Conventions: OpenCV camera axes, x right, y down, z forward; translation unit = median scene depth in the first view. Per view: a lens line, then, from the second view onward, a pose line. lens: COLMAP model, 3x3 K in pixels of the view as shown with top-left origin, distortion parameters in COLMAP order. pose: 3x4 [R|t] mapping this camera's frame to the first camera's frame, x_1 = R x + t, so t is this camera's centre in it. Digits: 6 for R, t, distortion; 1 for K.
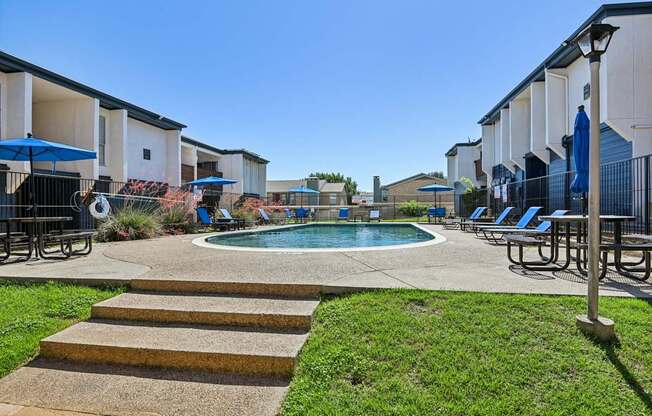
lens RADIAL K [[341.5, 0, 326.0], [0, 341.5, 208.0], [0, 0, 1]] dist [0.001267, -0.019811]
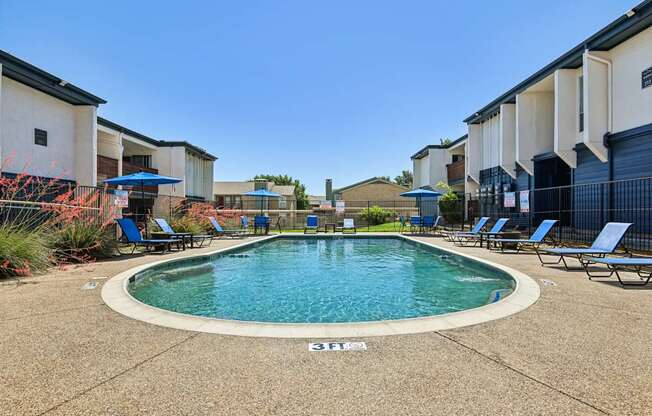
lens RADIAL K [[341.5, 0, 326.0], [0, 341.5, 208.0], [0, 0, 1]] dist [0.001267, -0.019811]
pose [[0.985660, 0.008058, 0.168548, -0.064605], [-0.006496, 0.999931, -0.009820, -0.011796], [-0.168616, 0.008584, 0.985645, 0.195618]]
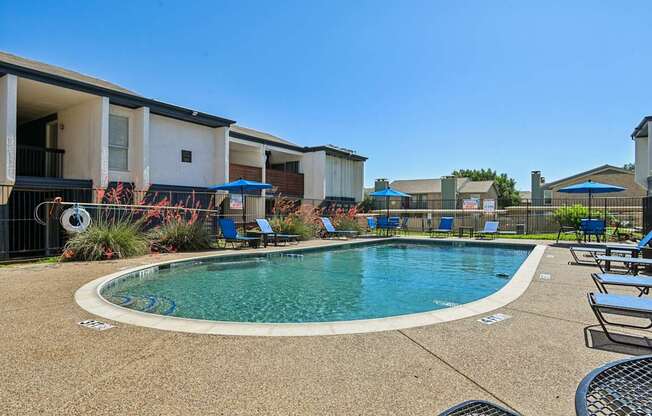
lens RADIAL K [[369.4, 0, 326.0], [0, 369.4, 208.0], [0, 0, 1]] dist [0.000803, -0.030255]
pose [[0.916907, 0.005383, -0.399066, 0.148993], [-0.007354, 0.999967, -0.003409, -0.017203], [0.399034, 0.006060, 0.916916, 0.206190]]
